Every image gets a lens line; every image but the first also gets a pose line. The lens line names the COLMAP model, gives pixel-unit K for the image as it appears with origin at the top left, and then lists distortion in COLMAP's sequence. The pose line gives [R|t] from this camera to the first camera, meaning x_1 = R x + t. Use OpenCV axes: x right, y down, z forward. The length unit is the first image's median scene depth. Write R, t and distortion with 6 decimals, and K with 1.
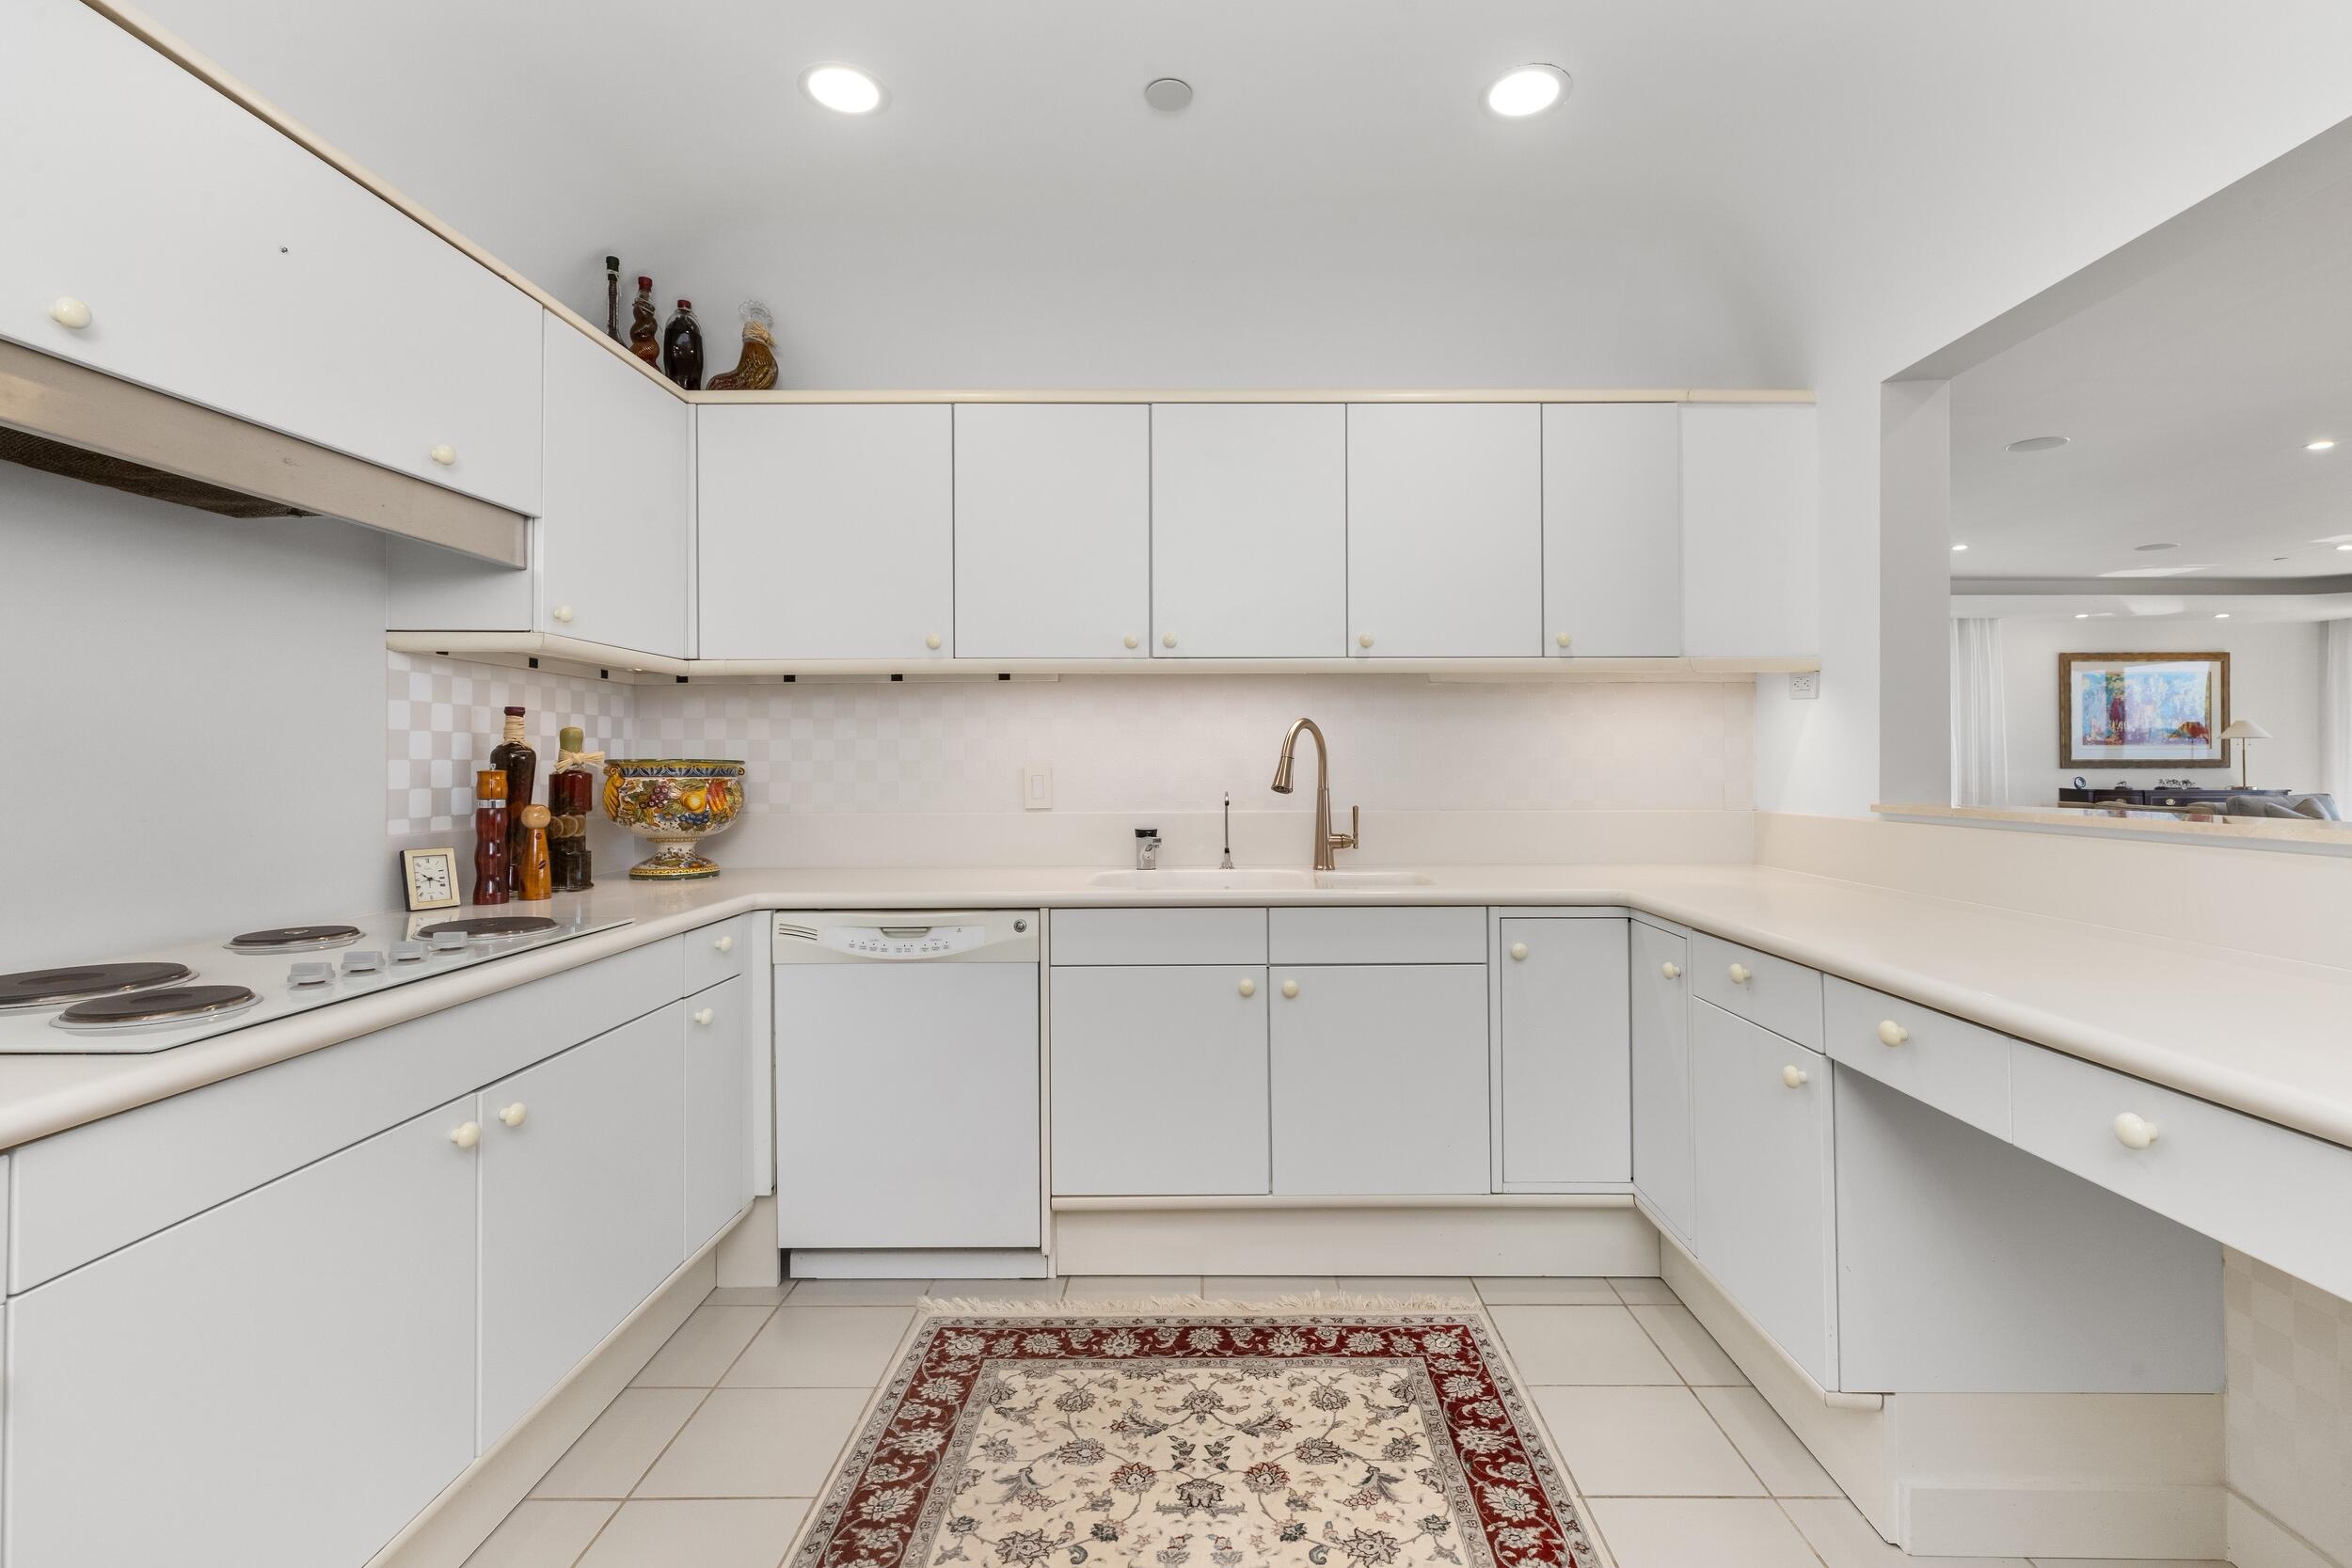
lens RADIAL K [[1093.8, 0, 1169.1], [0, 1093.8, 756.0], [0, 0, 1]] dist [0.001058, -0.000004]
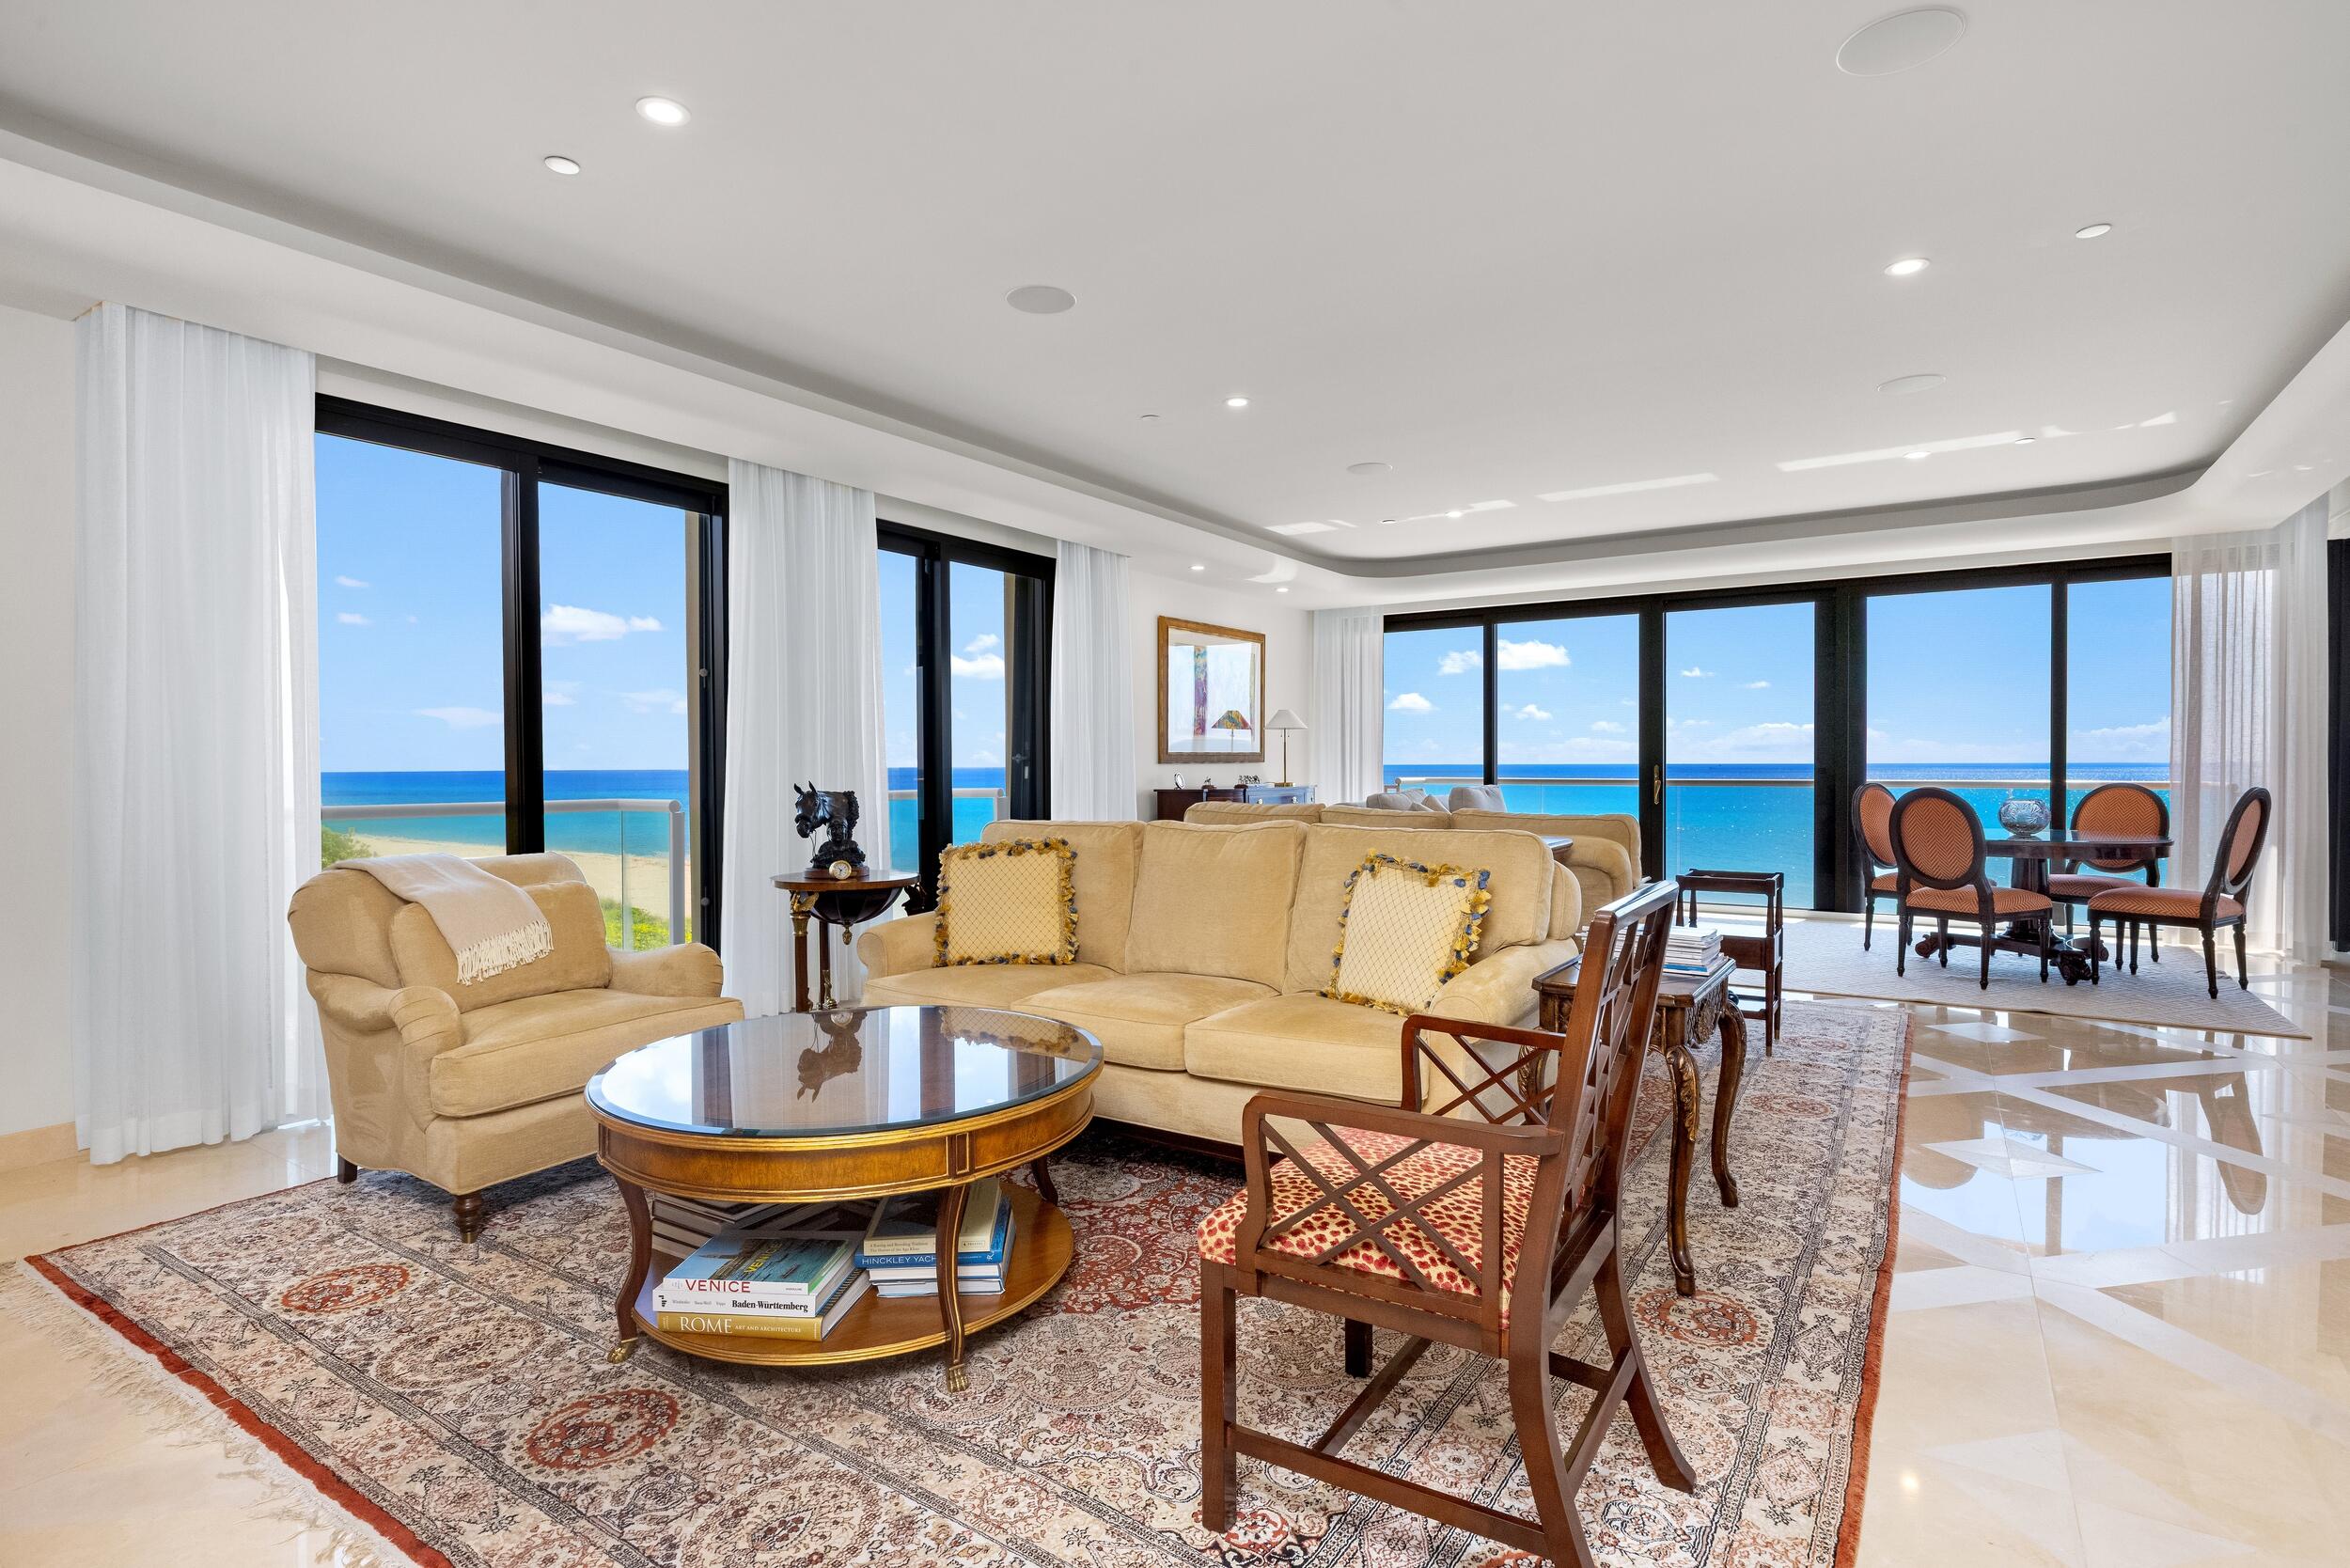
lens RADIAL K [[1187.5, 0, 1180.5], [0, 1187.5, 774.2], [0, 0, 1]] dist [-0.008867, 0.003327]
pose [[0.541138, -0.008734, 0.840888, 0.112342], [-0.003789, 0.999911, 0.012823, 0.008374], [-0.840925, -0.010125, 0.541057, 0.531723]]
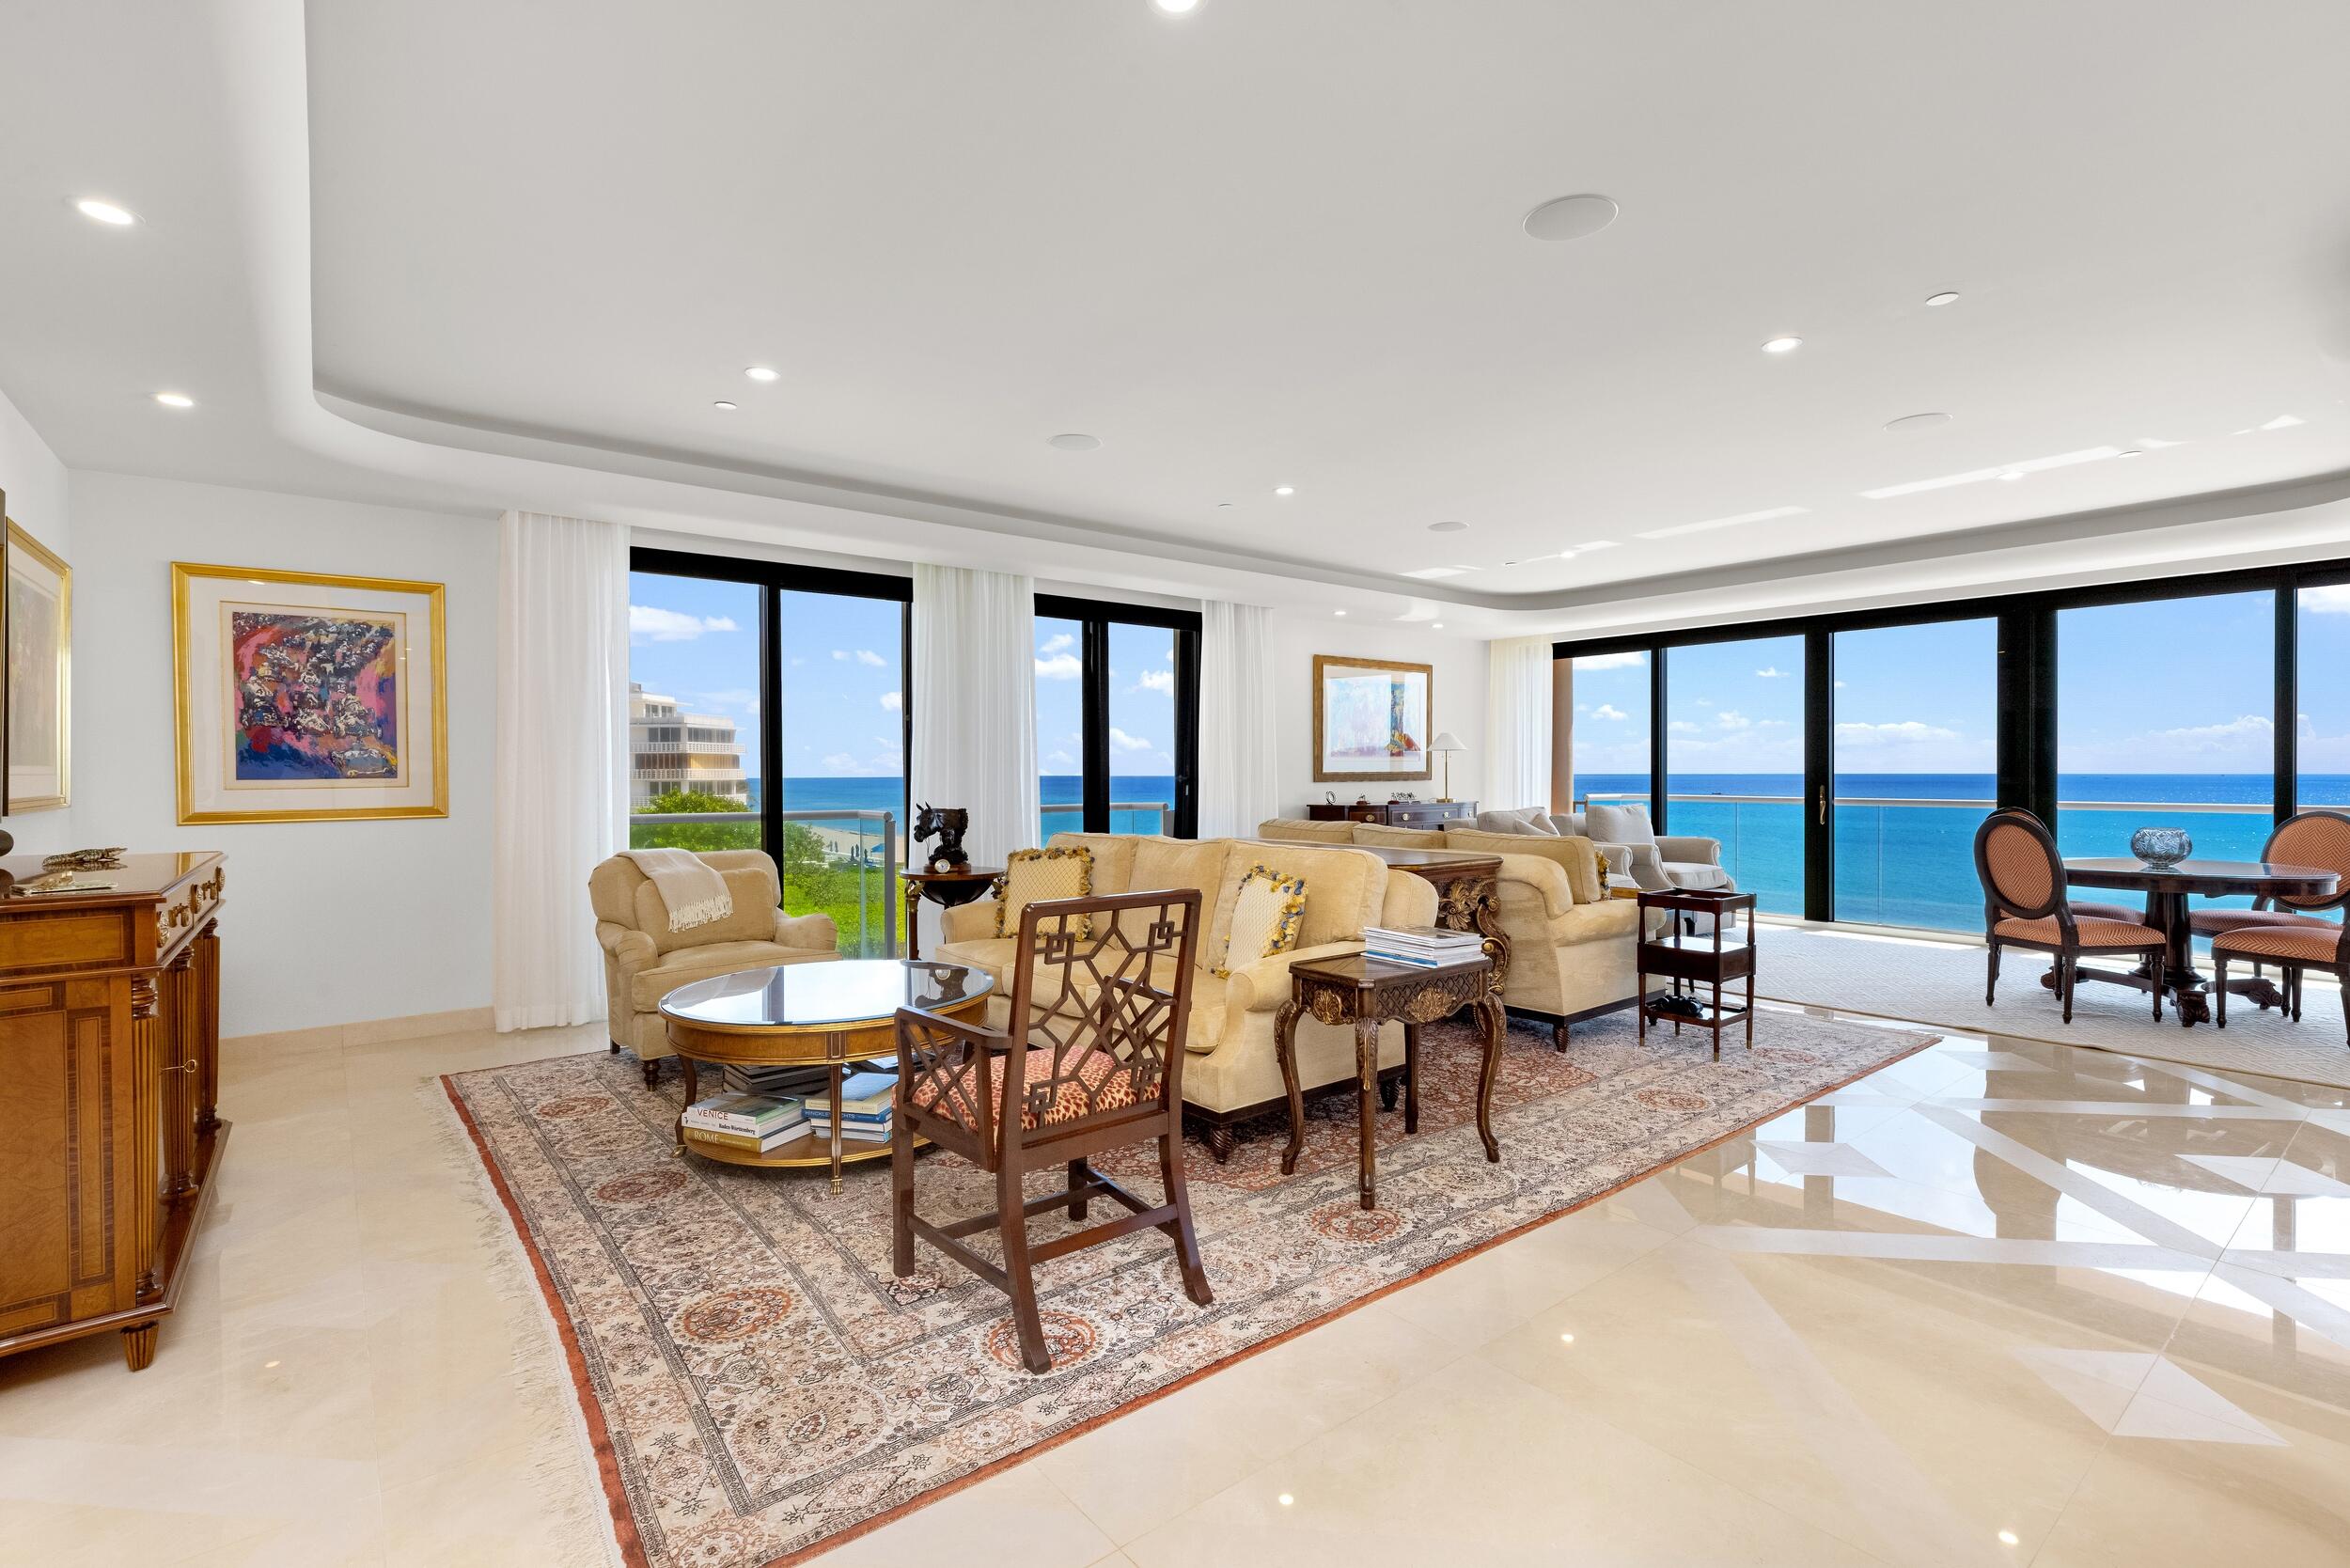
lens RADIAL K [[1106.3, 0, 1157.7], [0, 1106.3, 769.4], [0, 0, 1]] dist [0.005982, -0.000674]
pose [[0.780918, 0.000469, 0.624634, 0.143495], [-0.003241, 0.999989, 0.003302, -0.001621], [-0.624625, -0.004603, 0.780911, 0.368741]]
